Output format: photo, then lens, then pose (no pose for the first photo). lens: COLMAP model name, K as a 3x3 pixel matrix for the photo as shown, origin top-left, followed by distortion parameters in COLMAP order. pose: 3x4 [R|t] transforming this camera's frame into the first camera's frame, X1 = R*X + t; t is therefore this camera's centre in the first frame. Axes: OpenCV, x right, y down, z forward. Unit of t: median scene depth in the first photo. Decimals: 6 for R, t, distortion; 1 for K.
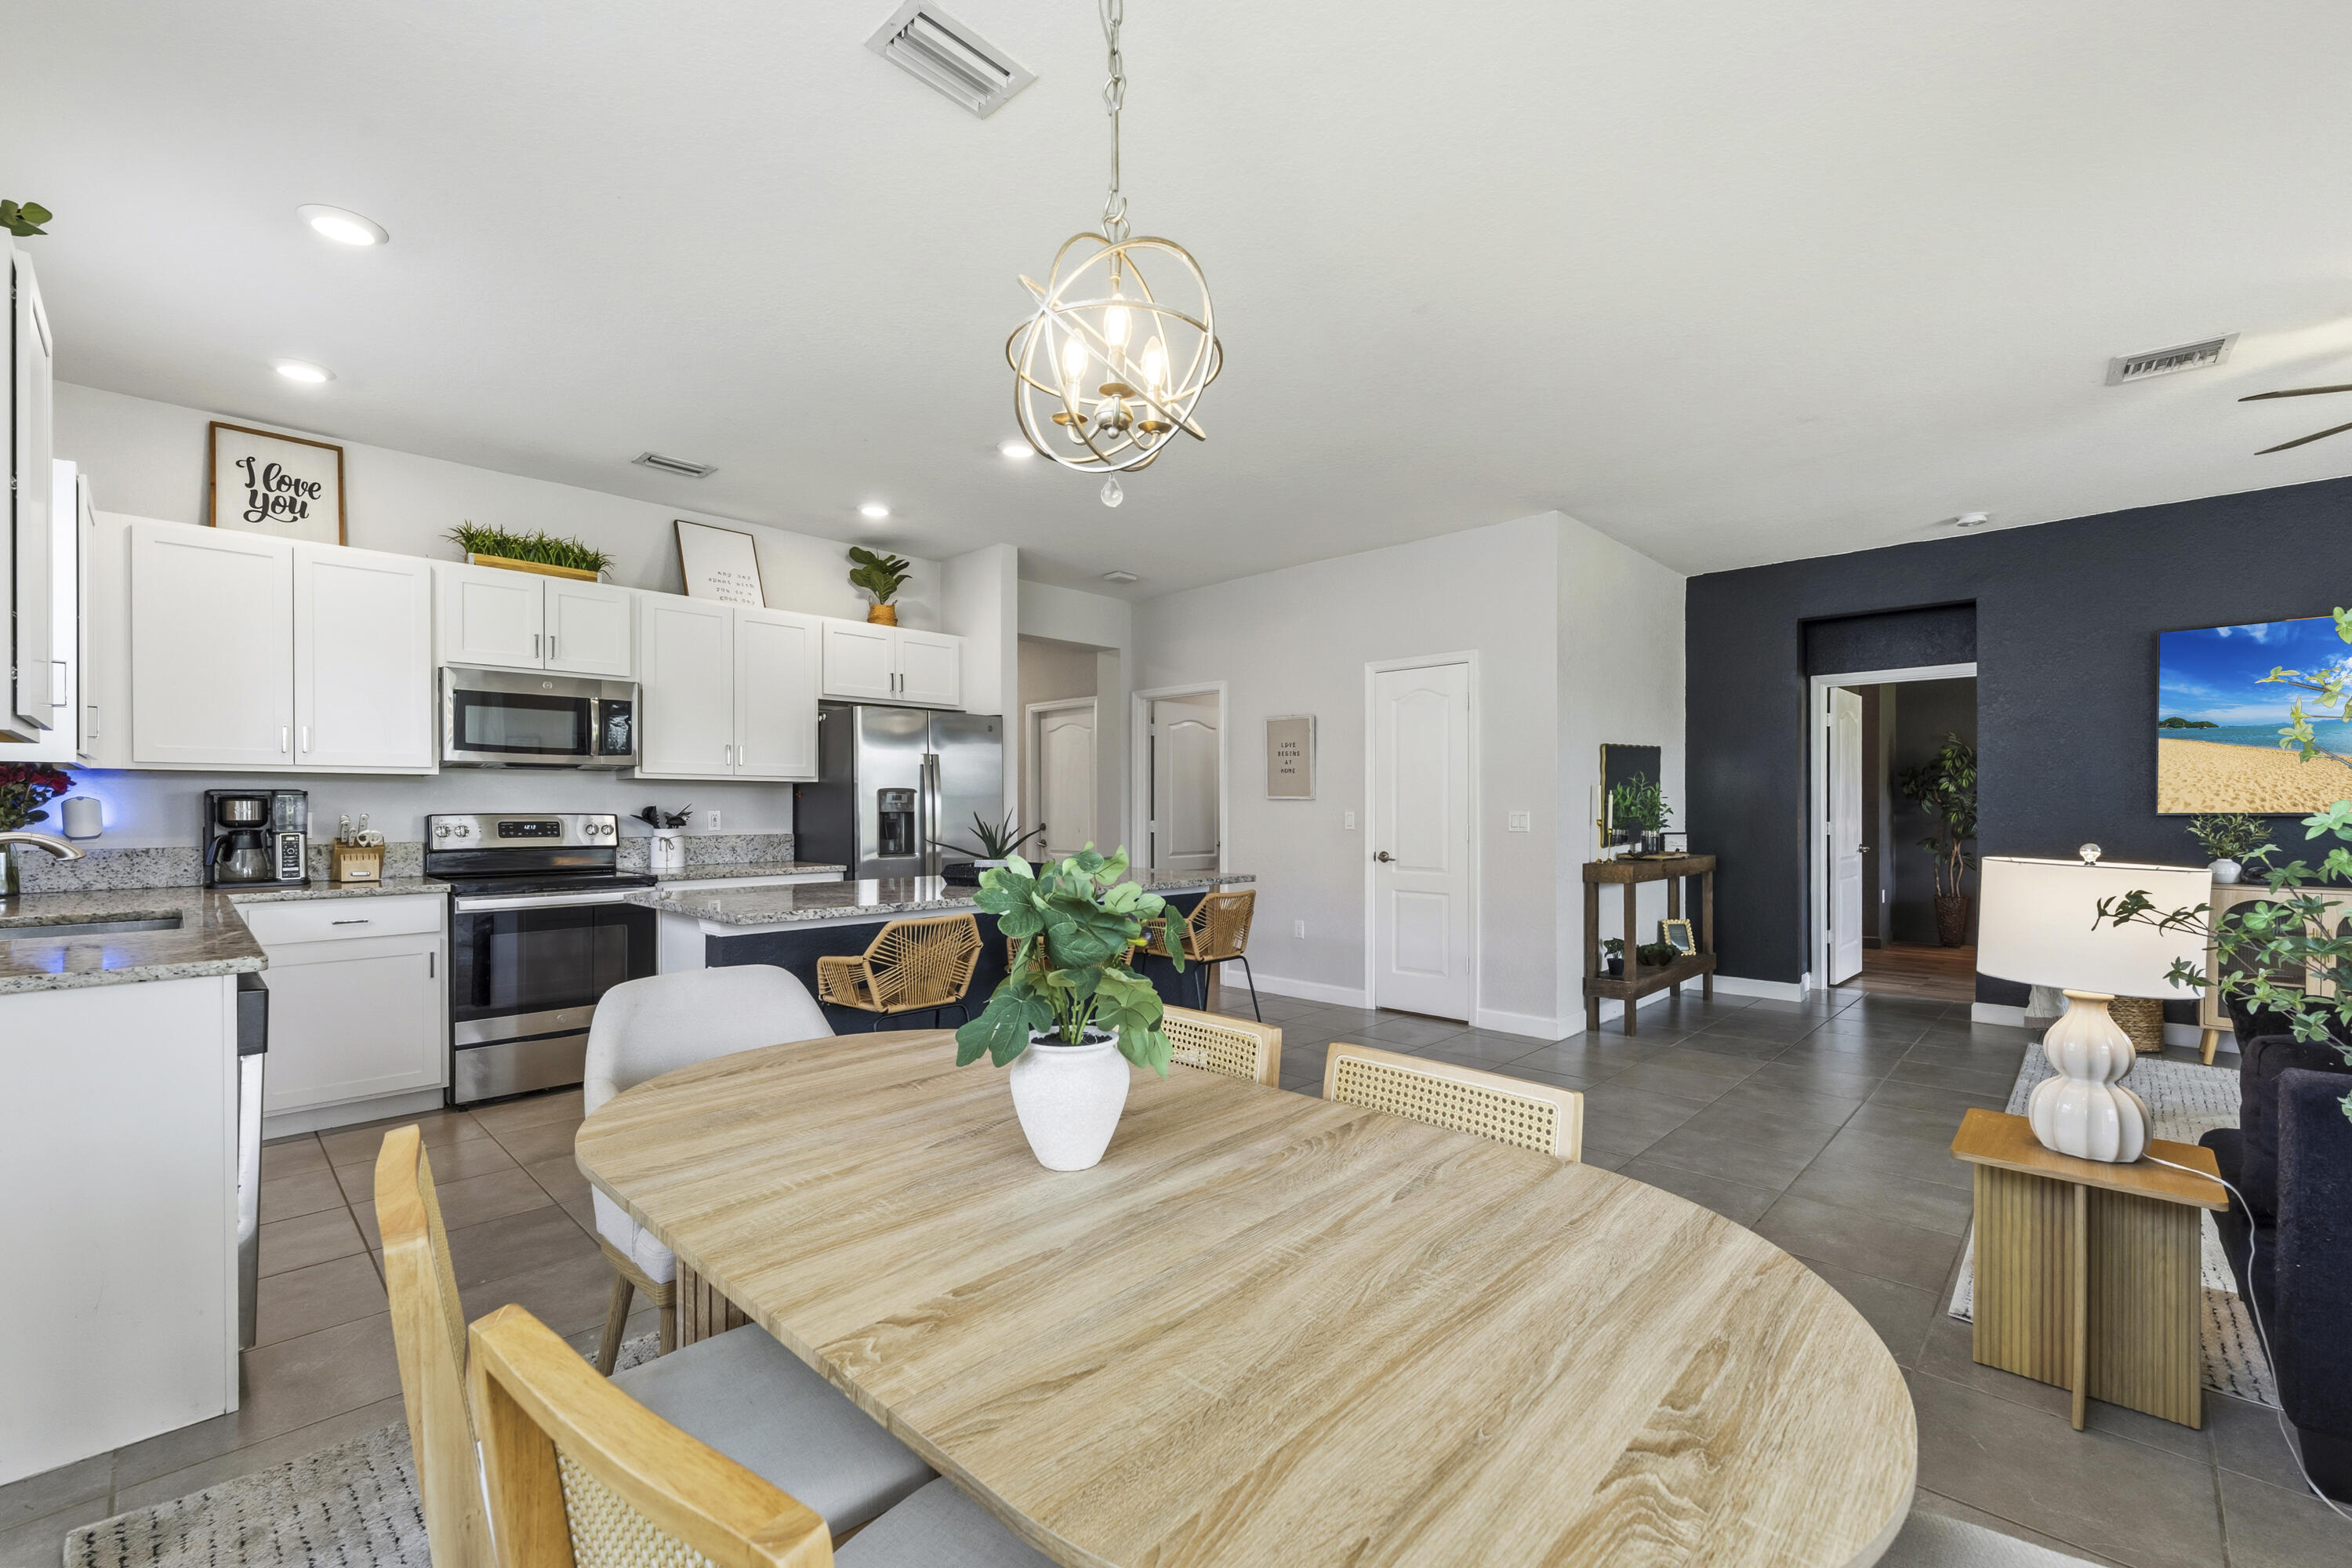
lens RADIAL K [[968.8, 0, 1191.3], [0, 968.8, 806.5], [0, 0, 1]] dist [-0.003005, -0.000752]
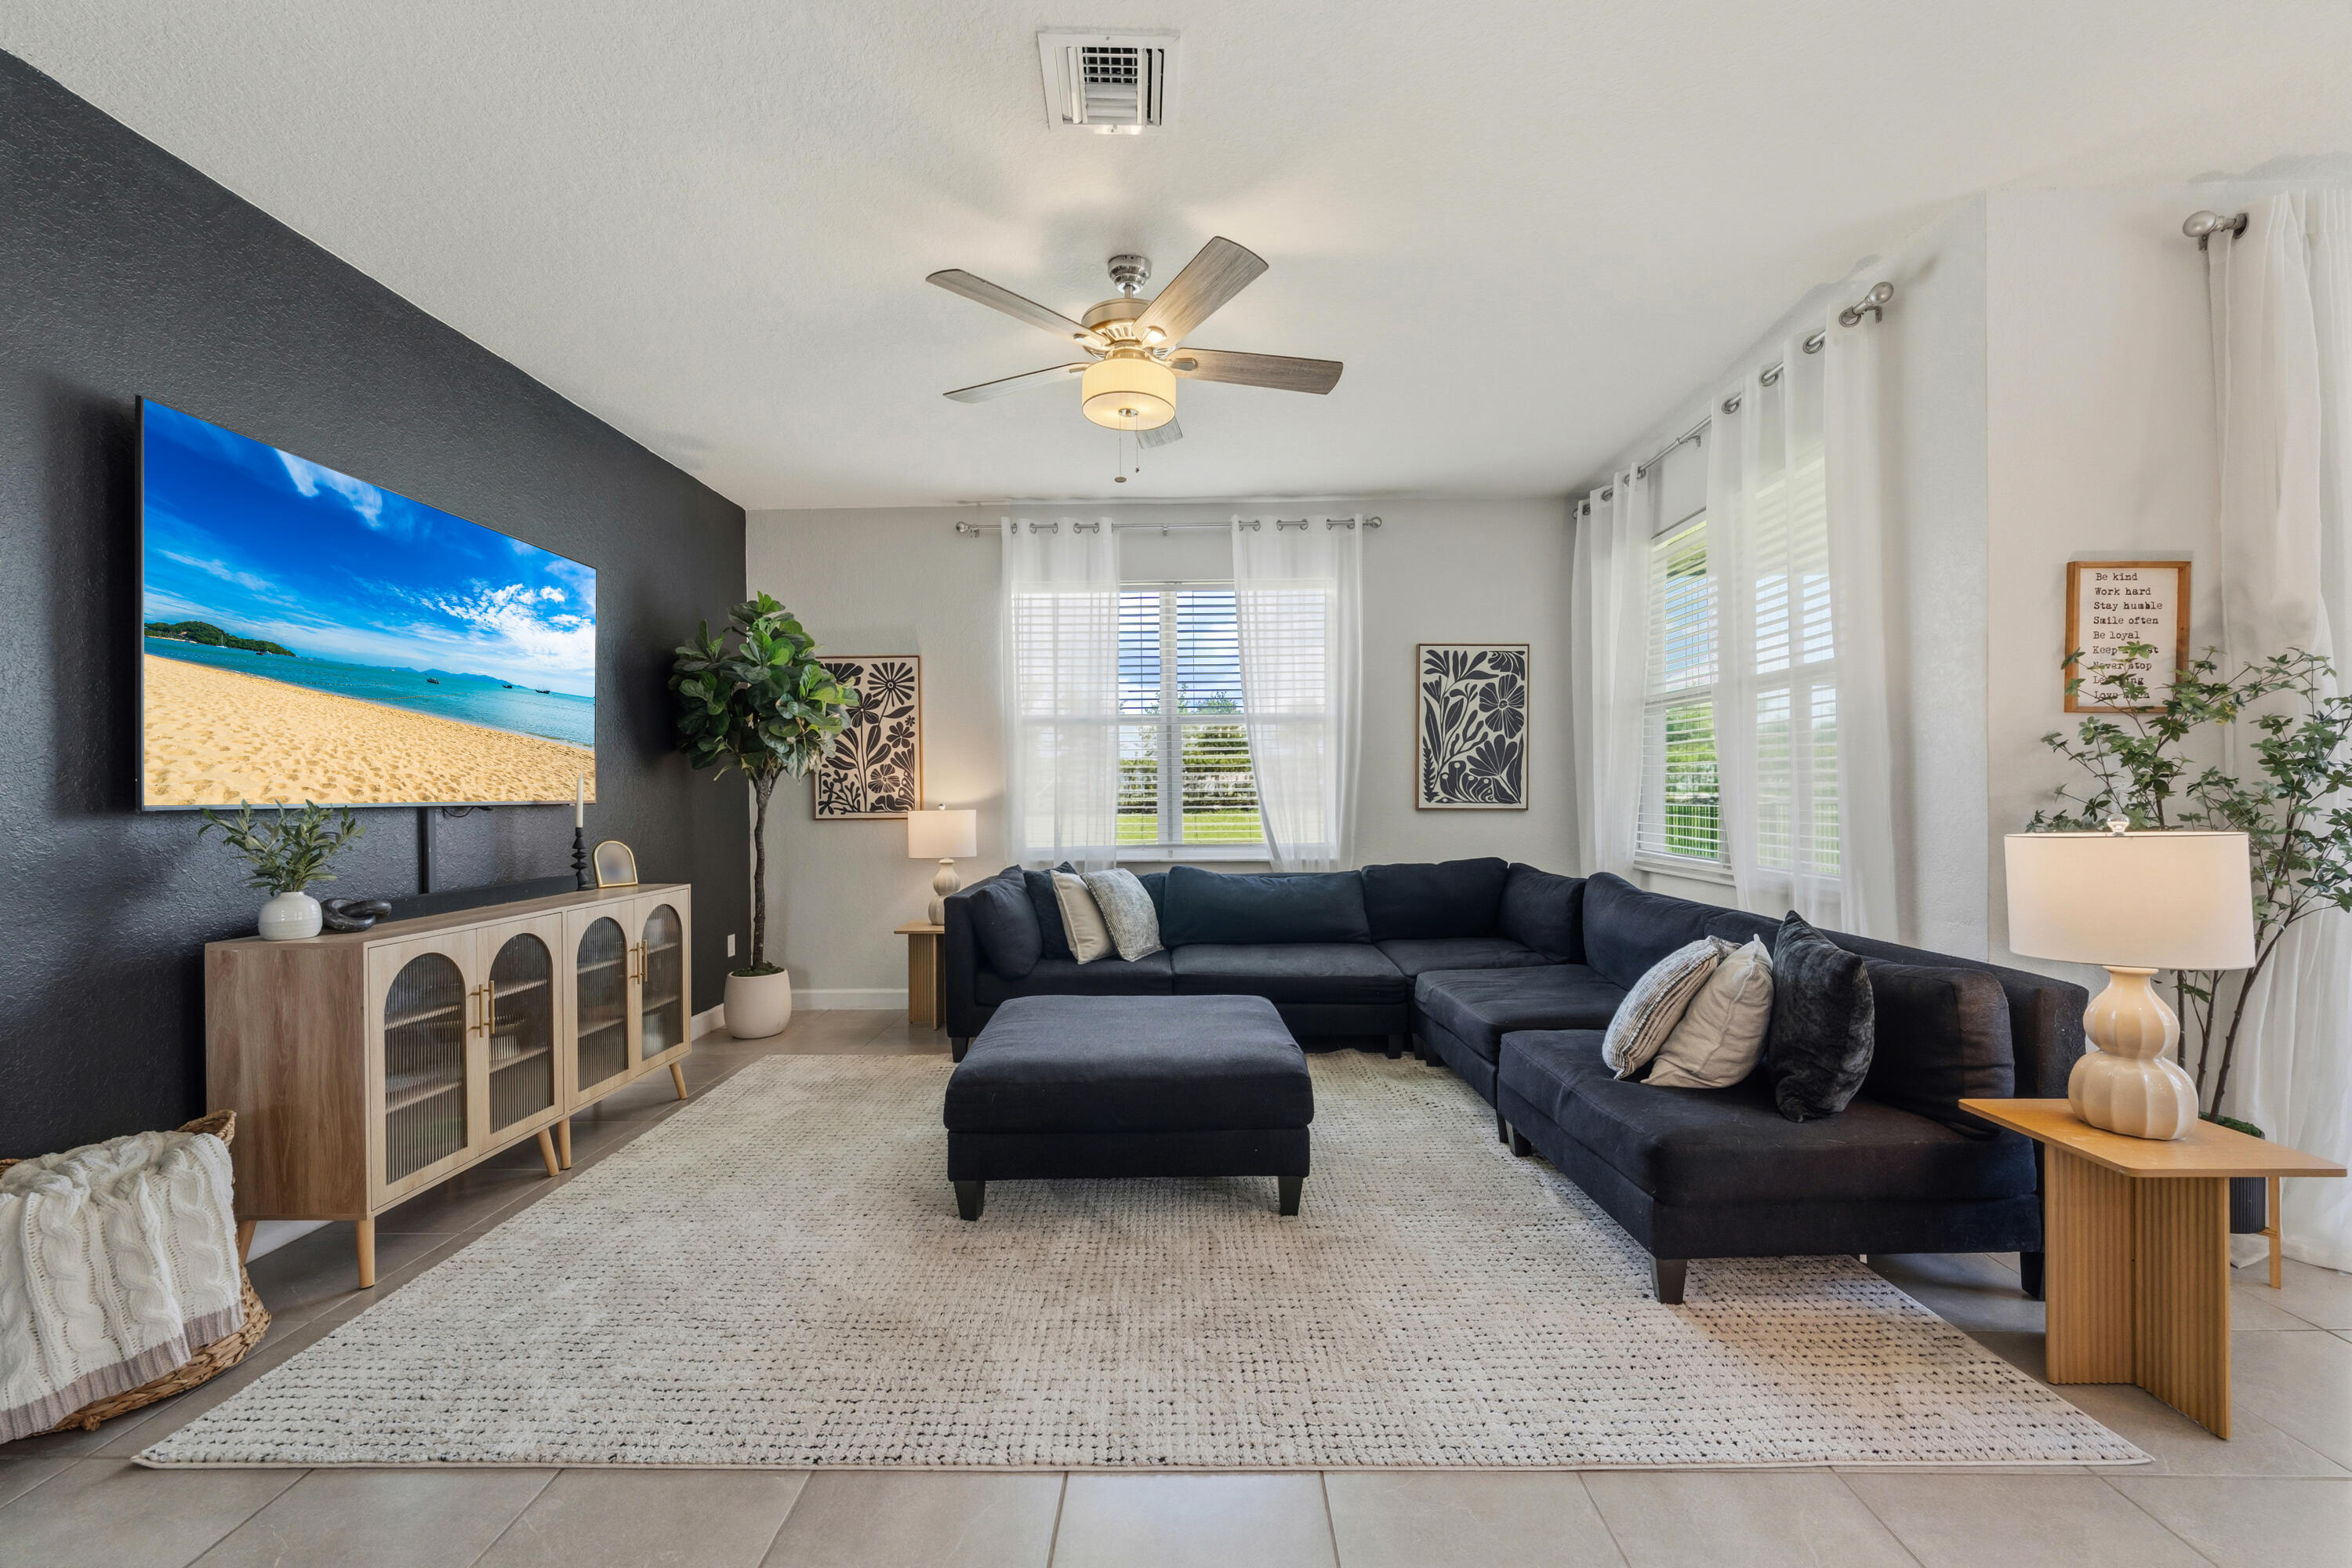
lens RADIAL K [[968.8, 0, 1230.0], [0, 968.8, 800.1], [0, 0, 1]] dist [-0.003005, -0.000752]
pose [[-0.668643, 0.002436, 0.743580, 0.337757], [0.011235, 0.999914, 0.006828, 0.001523], [-0.743499, 0.012920, -0.668612, 1.038431]]
